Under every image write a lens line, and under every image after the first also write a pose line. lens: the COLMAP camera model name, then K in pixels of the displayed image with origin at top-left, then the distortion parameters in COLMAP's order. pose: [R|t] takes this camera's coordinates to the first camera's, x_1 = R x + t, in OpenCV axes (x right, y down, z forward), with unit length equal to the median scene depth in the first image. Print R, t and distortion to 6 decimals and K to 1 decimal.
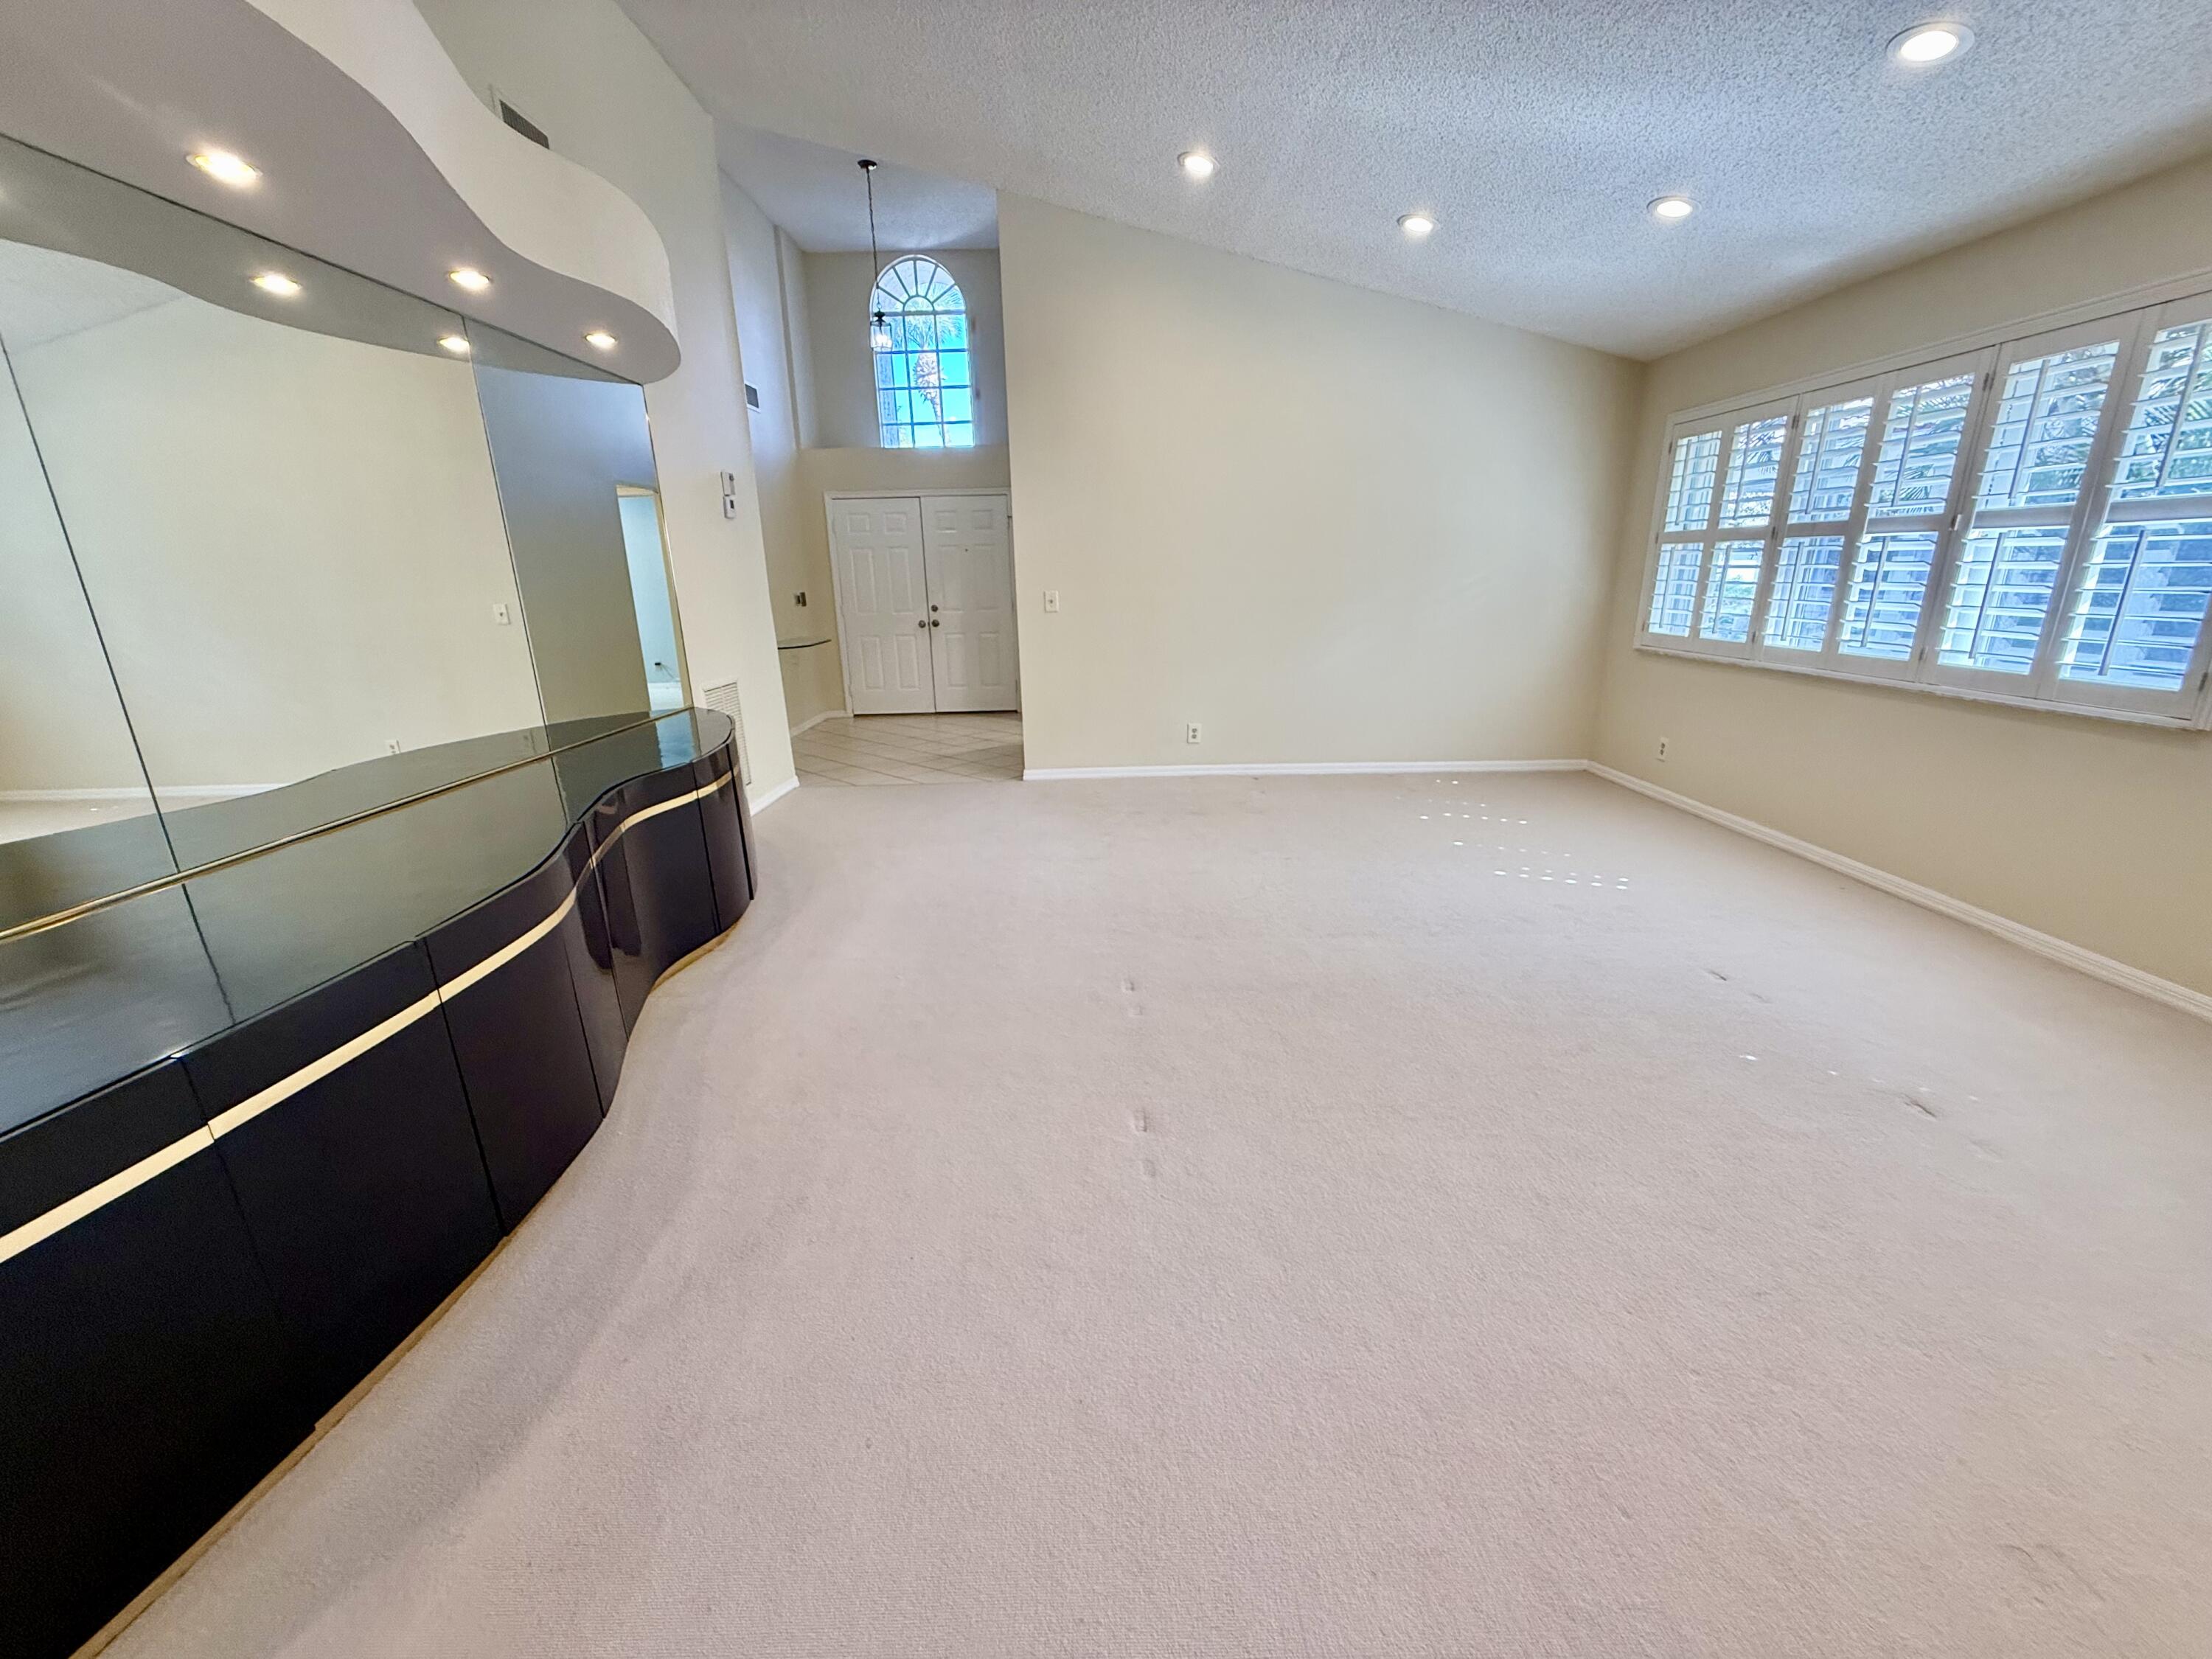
lens RADIAL K [[881.2, 0, 1099.7], [0, 881.2, 831.0], [0, 0, 1]] dist [-0.000928, 0.000047]
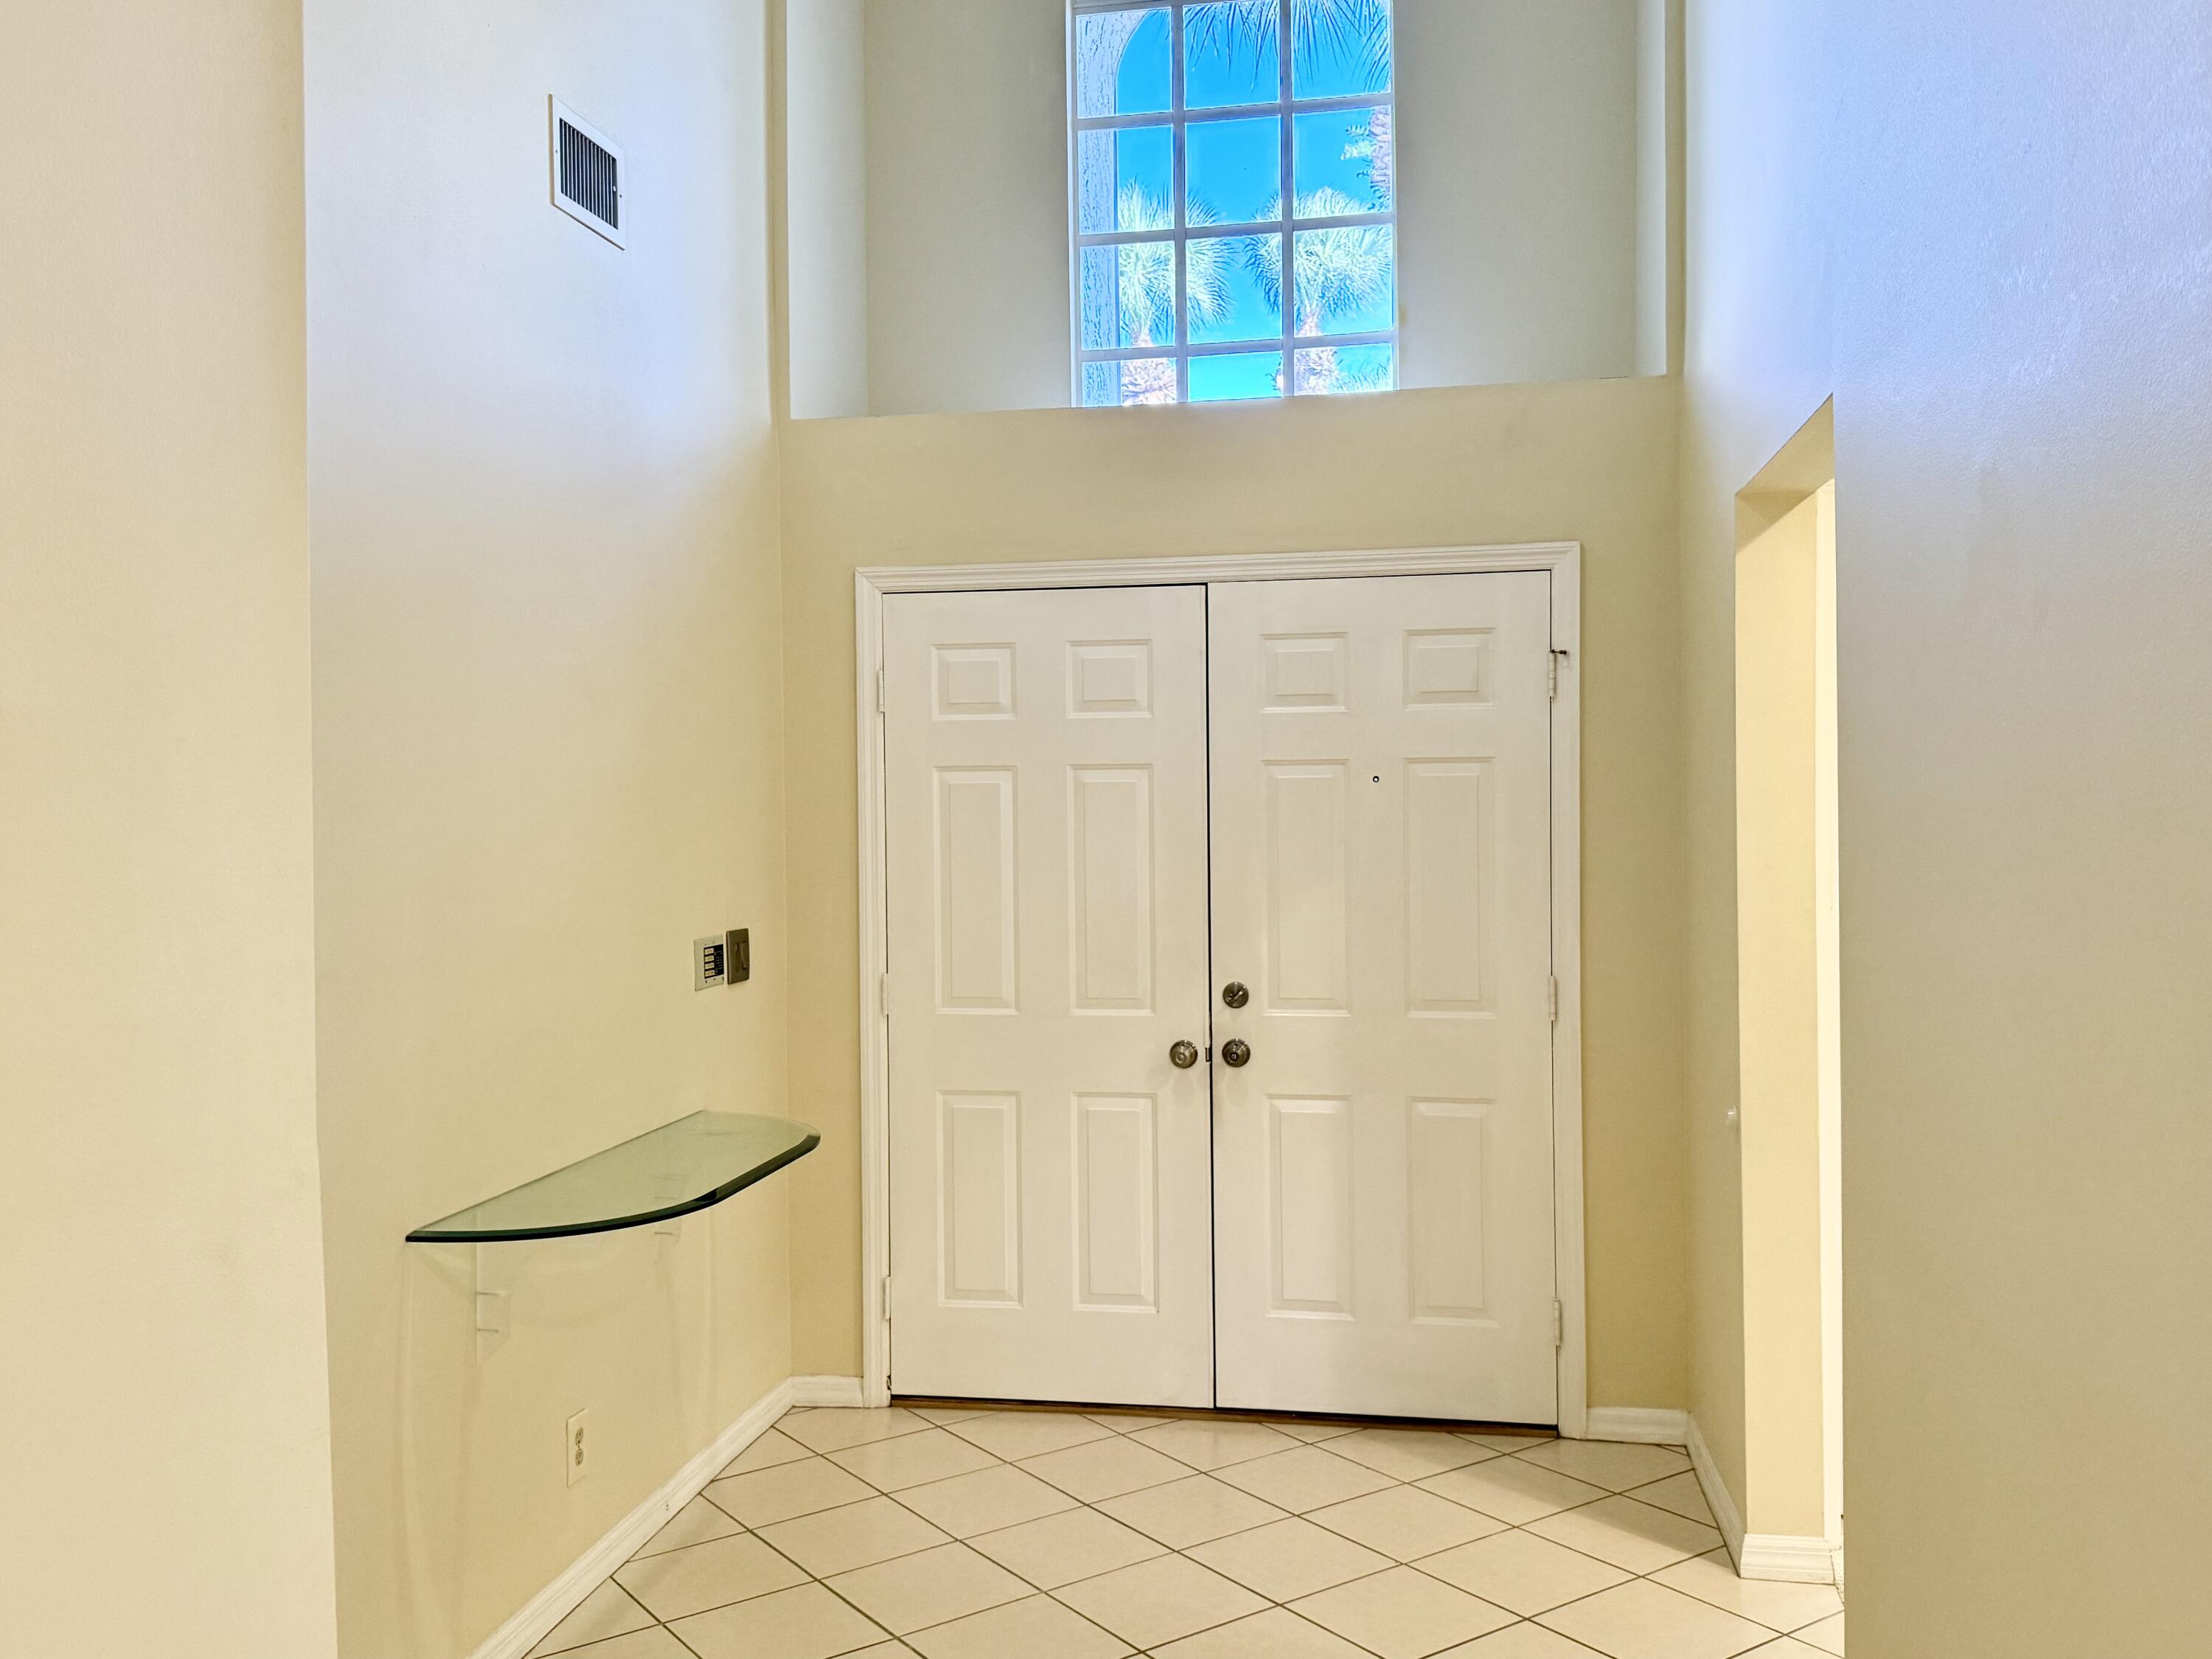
lens RADIAL K [[1873.3, 0, 1106.0], [0, 1873.3, 829.5], [0, 0, 1]] dist [0.002583, 0.000609]
pose [[0.983302, 0.016506, -0.181231, -0.126670], [-0.063870, 0.963830, -0.258753, -0.156248], [0.170405, 0.266008, 0.948790, 0.467902]]
